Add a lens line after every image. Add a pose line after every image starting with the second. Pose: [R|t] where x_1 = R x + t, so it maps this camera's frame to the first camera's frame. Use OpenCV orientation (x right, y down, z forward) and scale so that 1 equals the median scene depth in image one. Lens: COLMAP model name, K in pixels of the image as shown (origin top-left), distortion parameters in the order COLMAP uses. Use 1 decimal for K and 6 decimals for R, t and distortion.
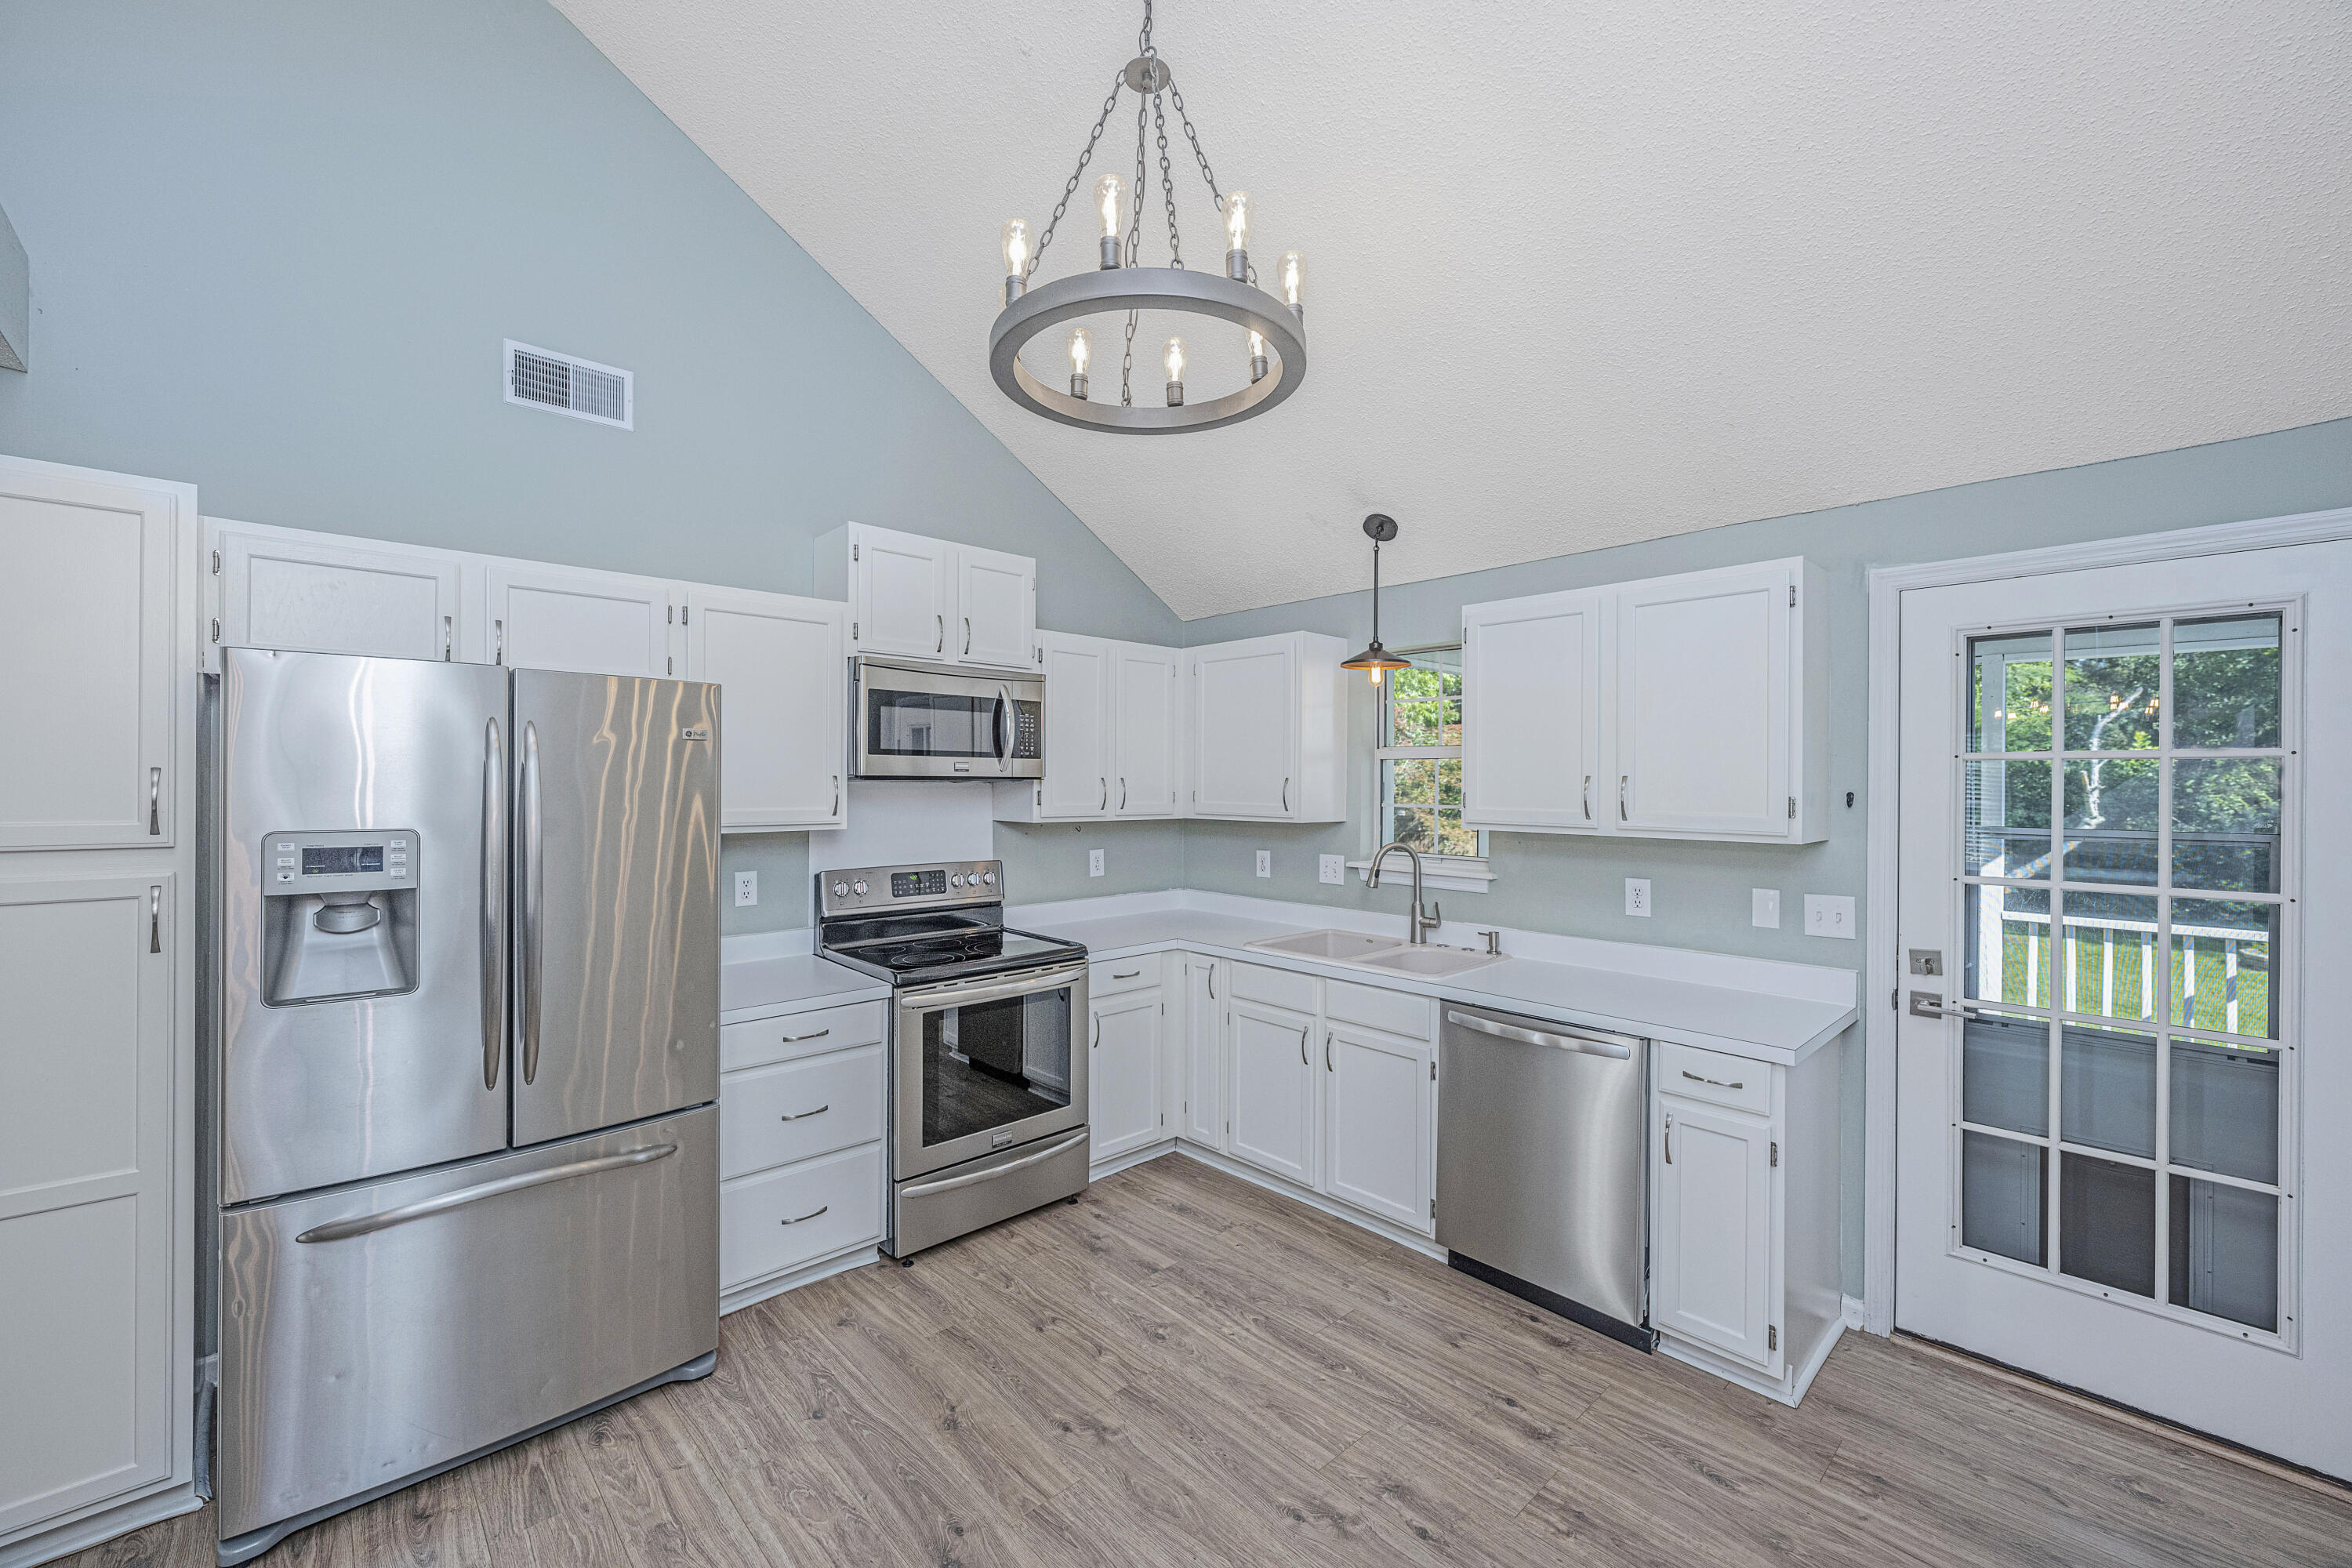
lens RADIAL K [[942.3, 0, 1173.8], [0, 942.3, 778.4], [0, 0, 1]] dist [-0.000586, -0.000262]
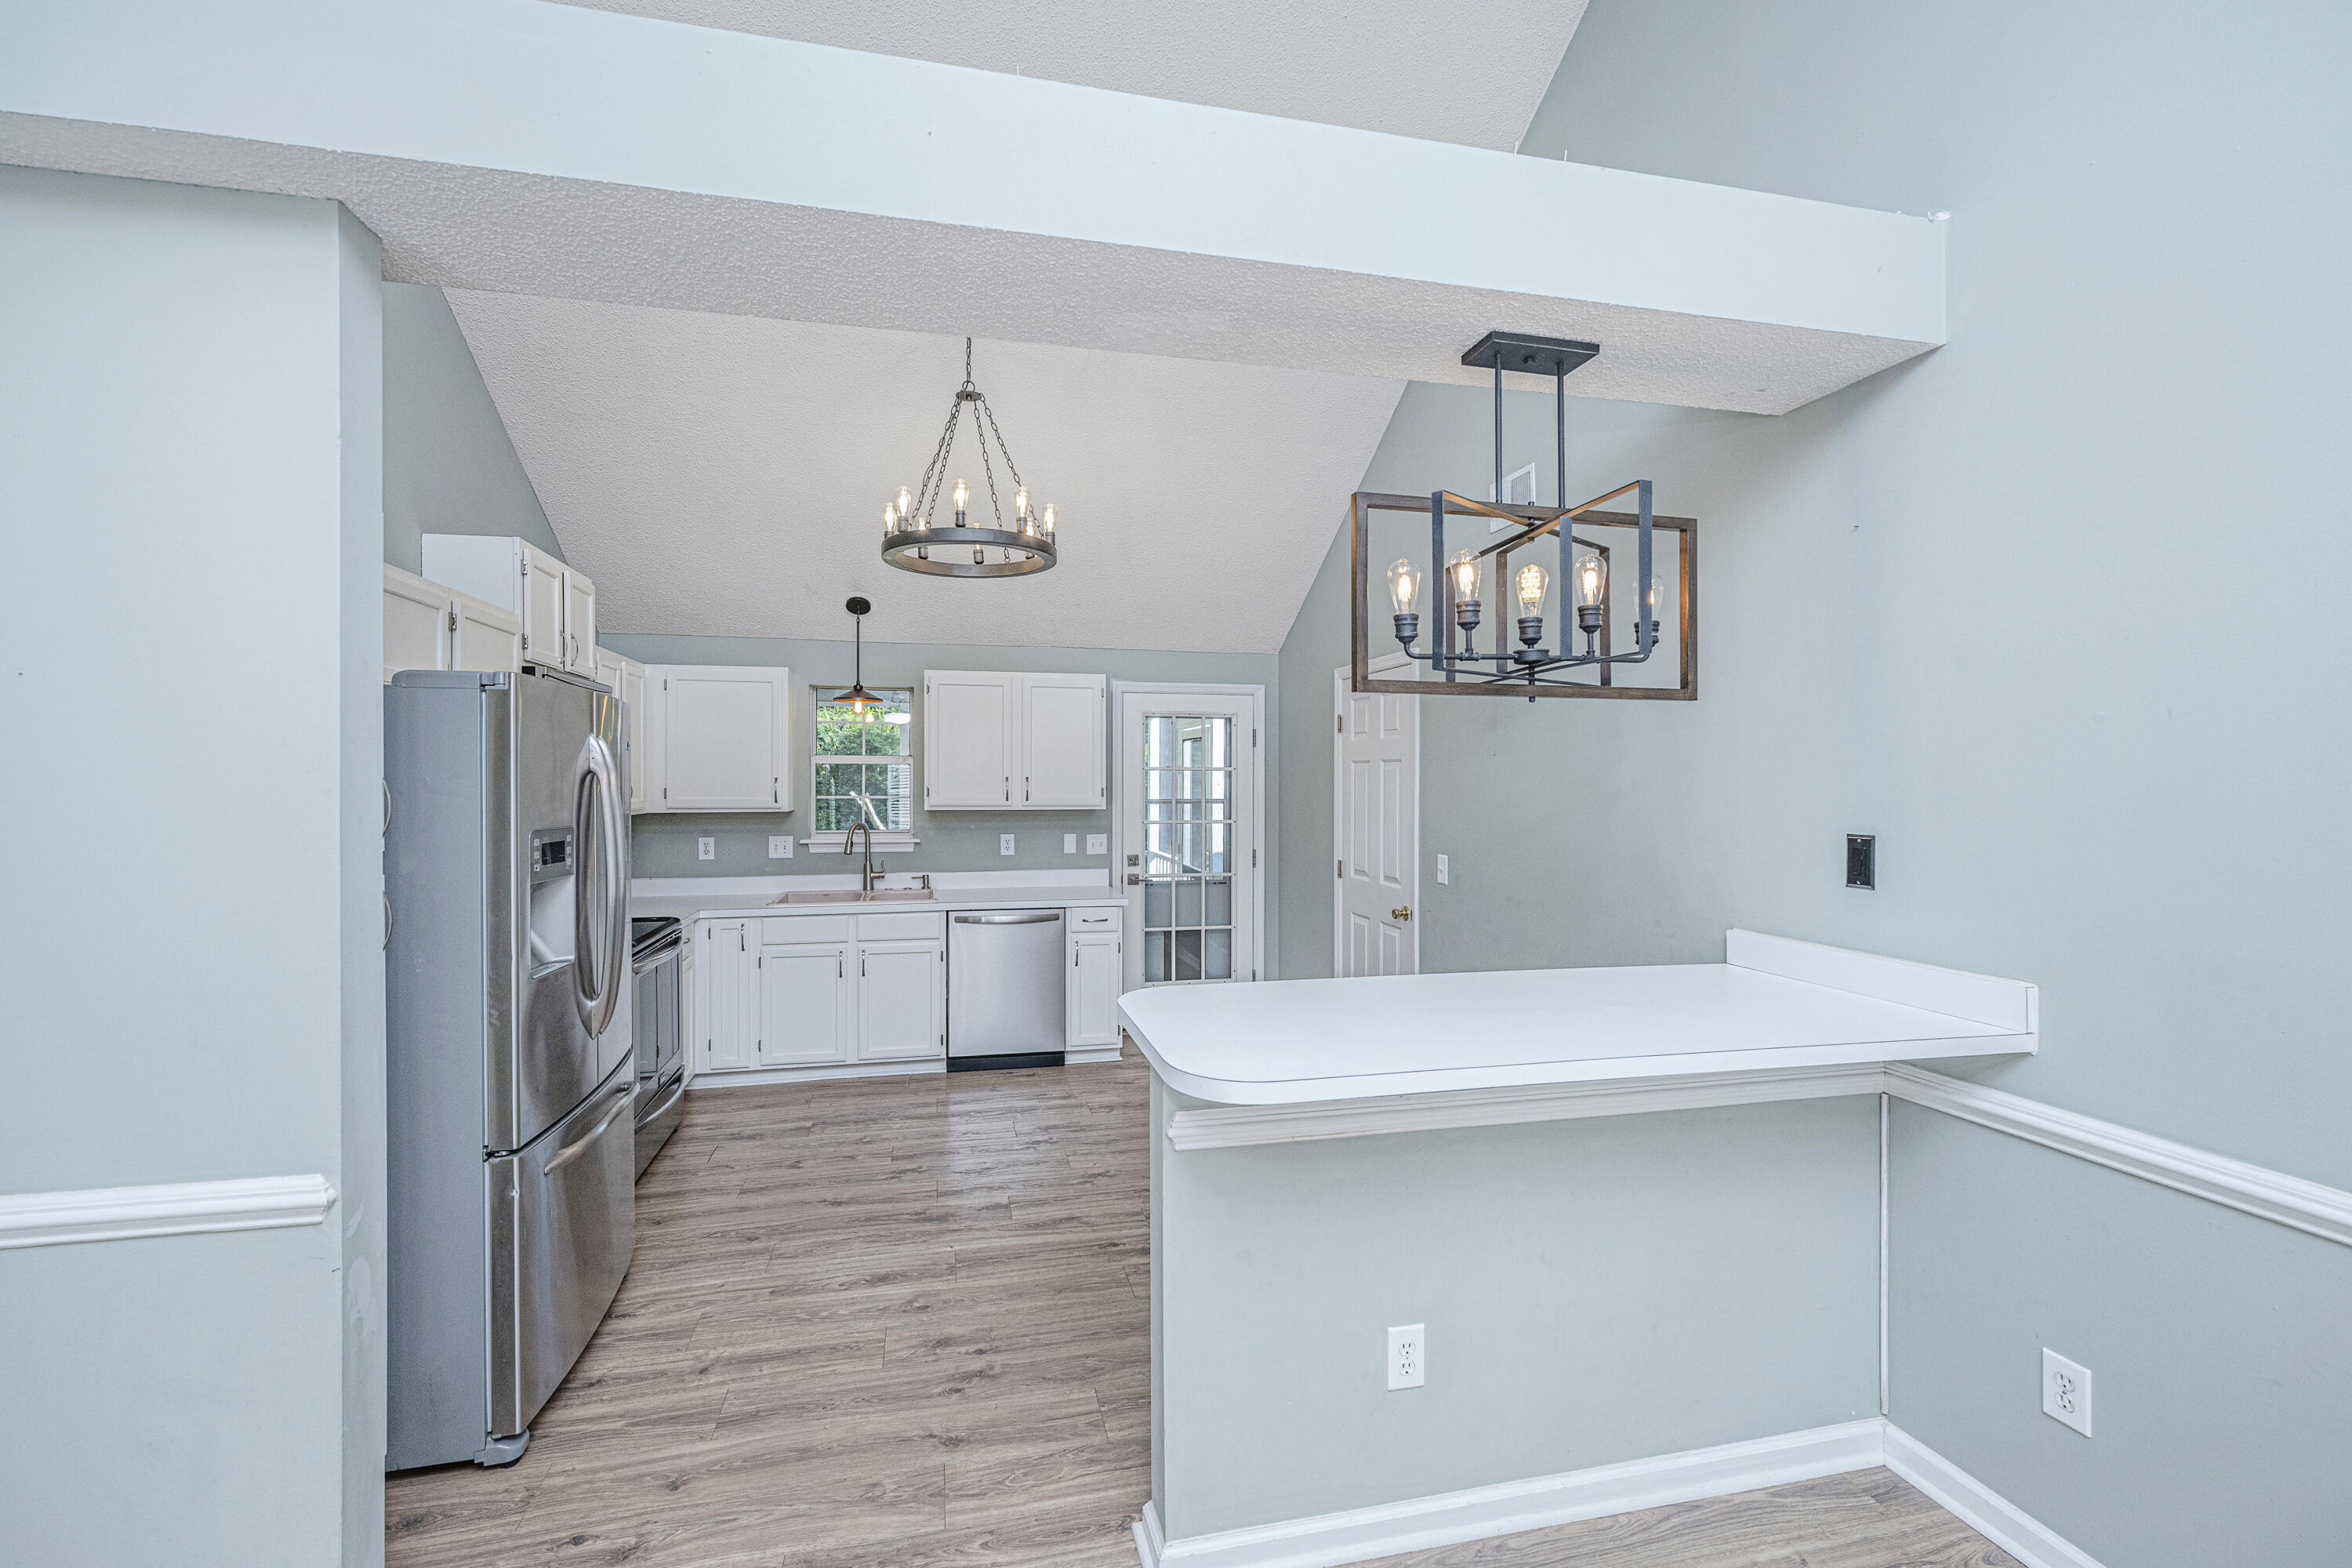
lens RADIAL K [[996.5, 0, 1144.8], [0, 996.5, 778.6], [0, 0, 1]] dist [-0.000934, 0.000089]
pose [[0.503848, -0.003800, 0.863784, -1.140069], [-0.001377, 0.999986, 0.005203, -0.011028], [-0.863791, -0.003811, 0.503835, -0.201366]]
